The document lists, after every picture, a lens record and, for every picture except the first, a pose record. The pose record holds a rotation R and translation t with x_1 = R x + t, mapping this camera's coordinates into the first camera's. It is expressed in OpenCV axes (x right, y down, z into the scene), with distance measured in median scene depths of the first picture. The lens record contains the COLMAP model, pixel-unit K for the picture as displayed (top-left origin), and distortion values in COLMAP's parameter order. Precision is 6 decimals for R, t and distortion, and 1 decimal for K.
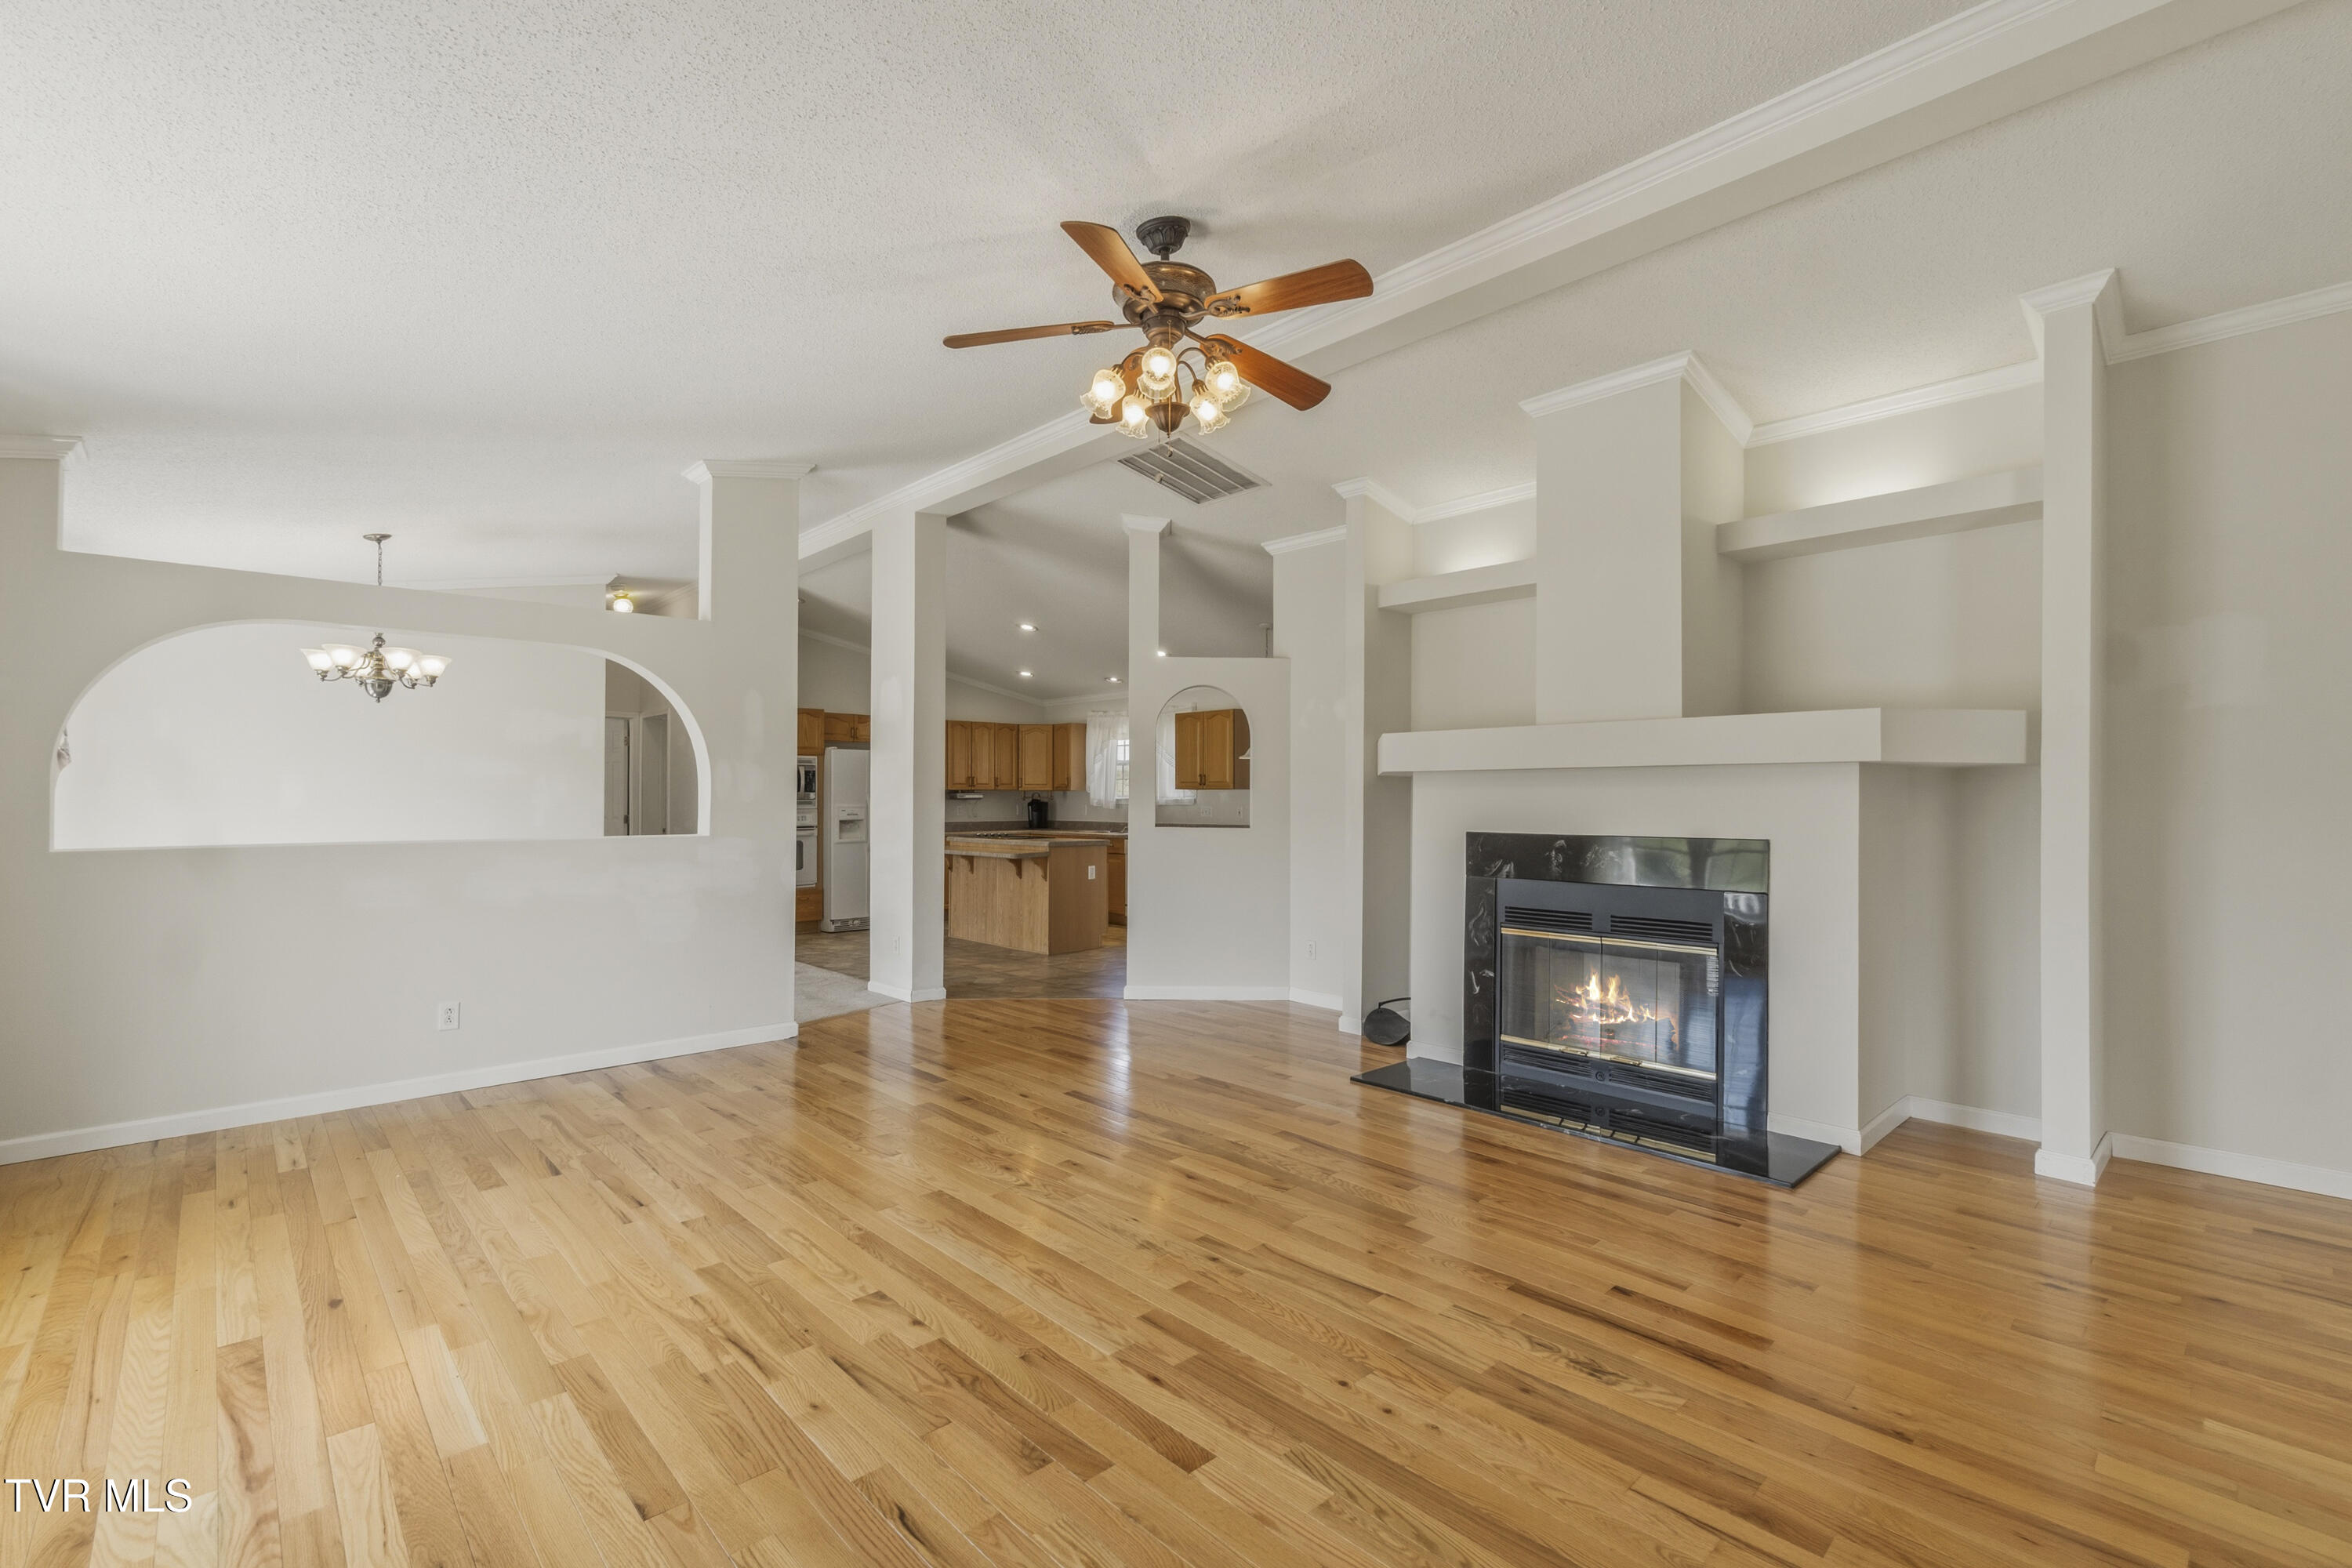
lens RADIAL K [[1027.7, 0, 1171.2], [0, 1027.7, 801.9], [0, 0, 1]] dist [-0.003204, -0.000132]
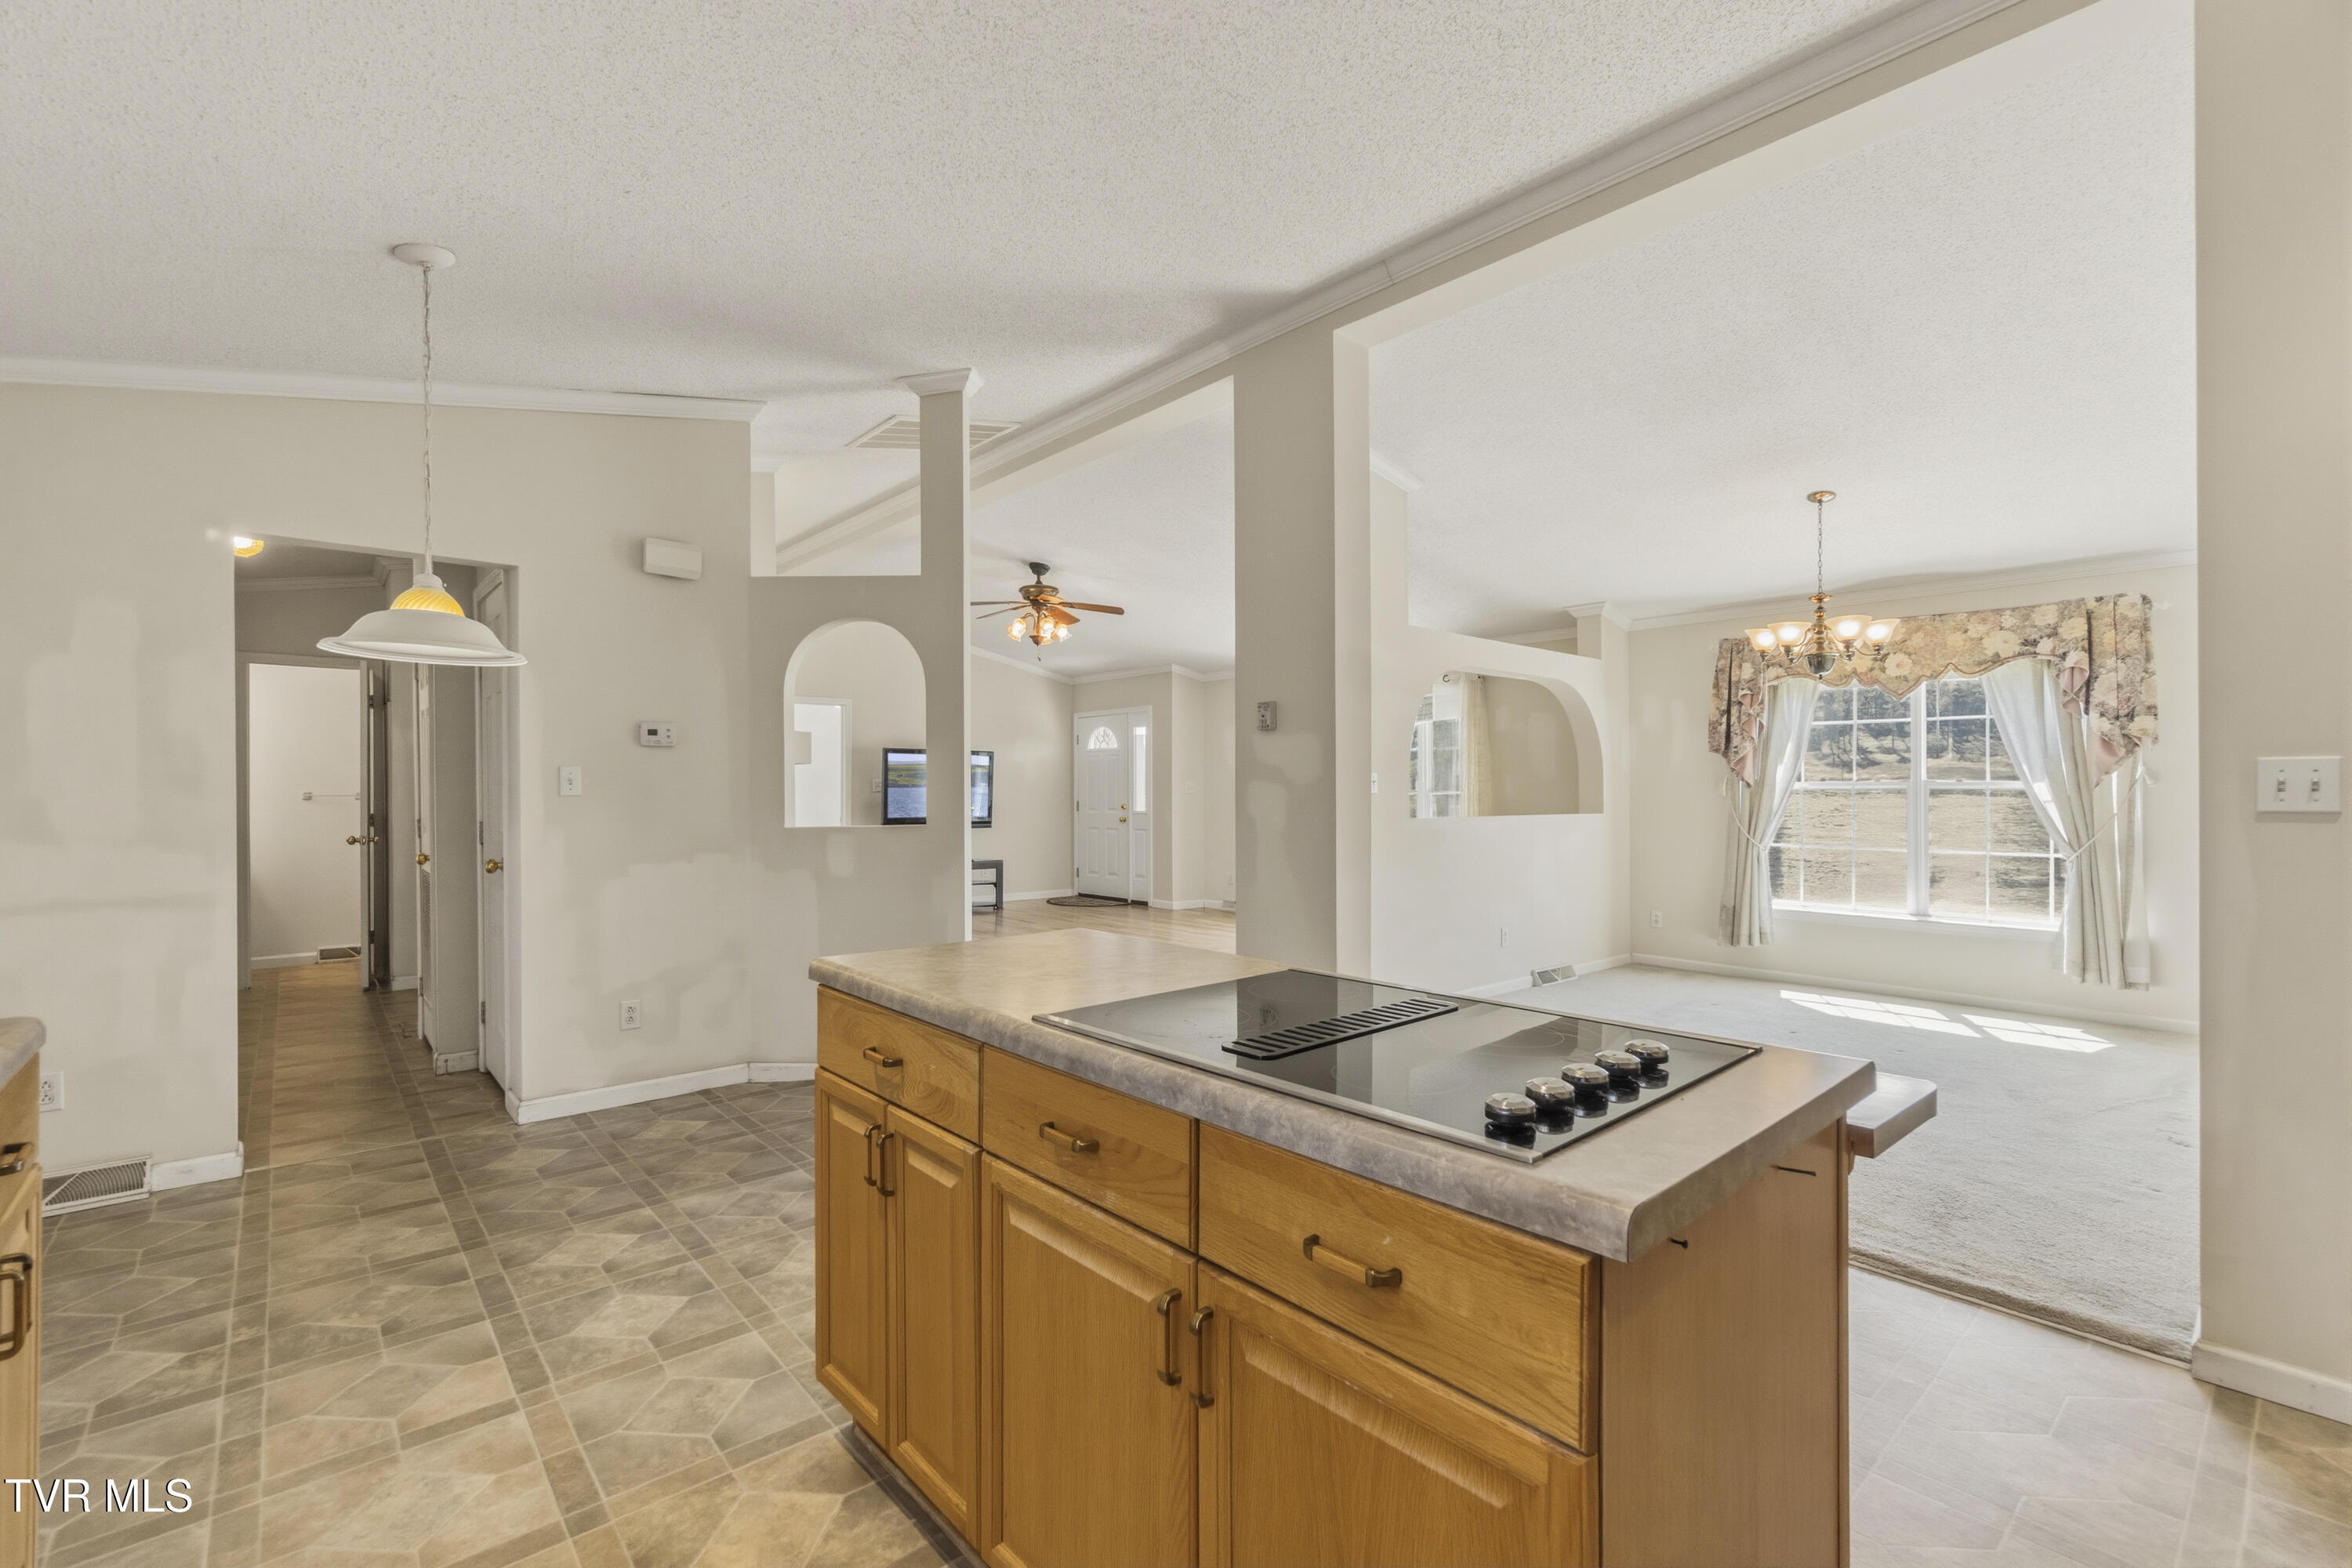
lens RADIAL K [[1019.3, 0, 1171.6], [0, 1019.3, 789.1], [0, 0, 1]] dist [-0.001659, 0.000092]
pose [[-0.999494, -0.003440, 0.031615, -0.296971], [-0.003417, 0.999994, 0.000777, -0.000639], [-0.031617, 0.000669, -0.999500, 2.500663]]
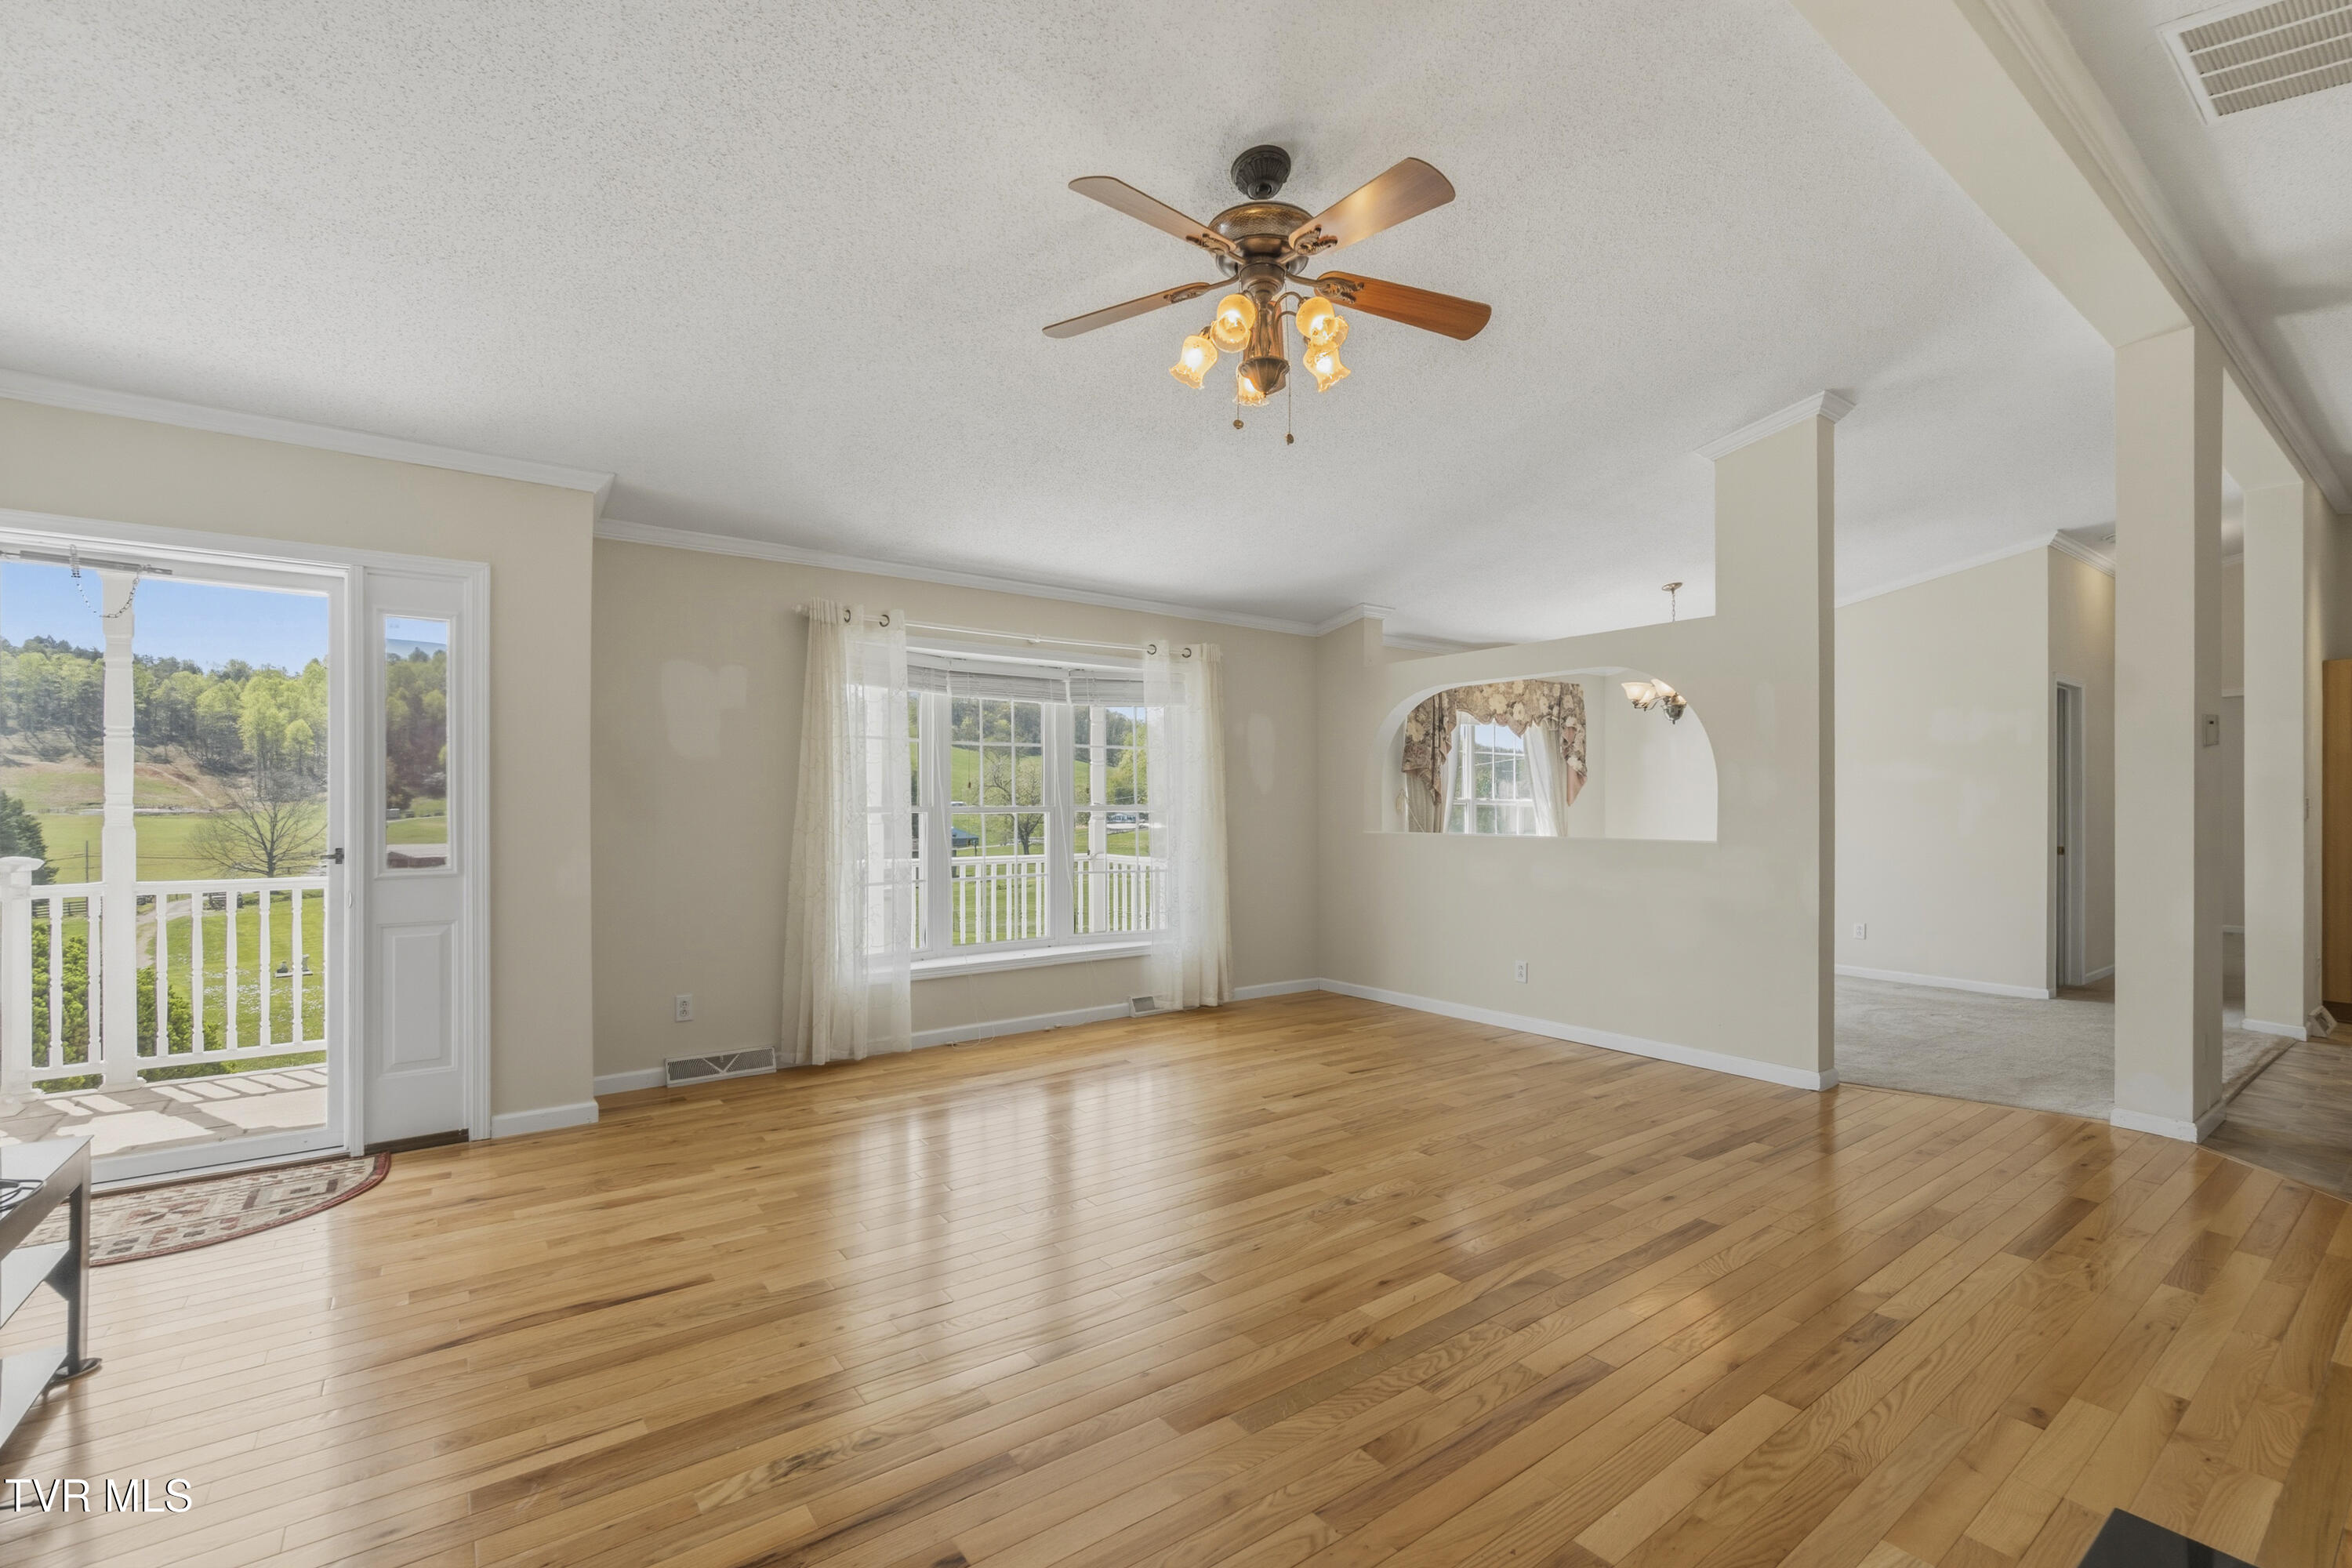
lens RADIAL K [[1018.6, 0, 1187.2], [0, 1018.6, 804.4], [0, 0, 1]] dist [-0.013657, -0.000178]
pose [[-0.107300, -0.004171, -0.994218, 0.621575], [-0.003390, 0.999987, -0.003829, 0.003597], [0.994221, 0.002959, -0.107312, 0.722050]]
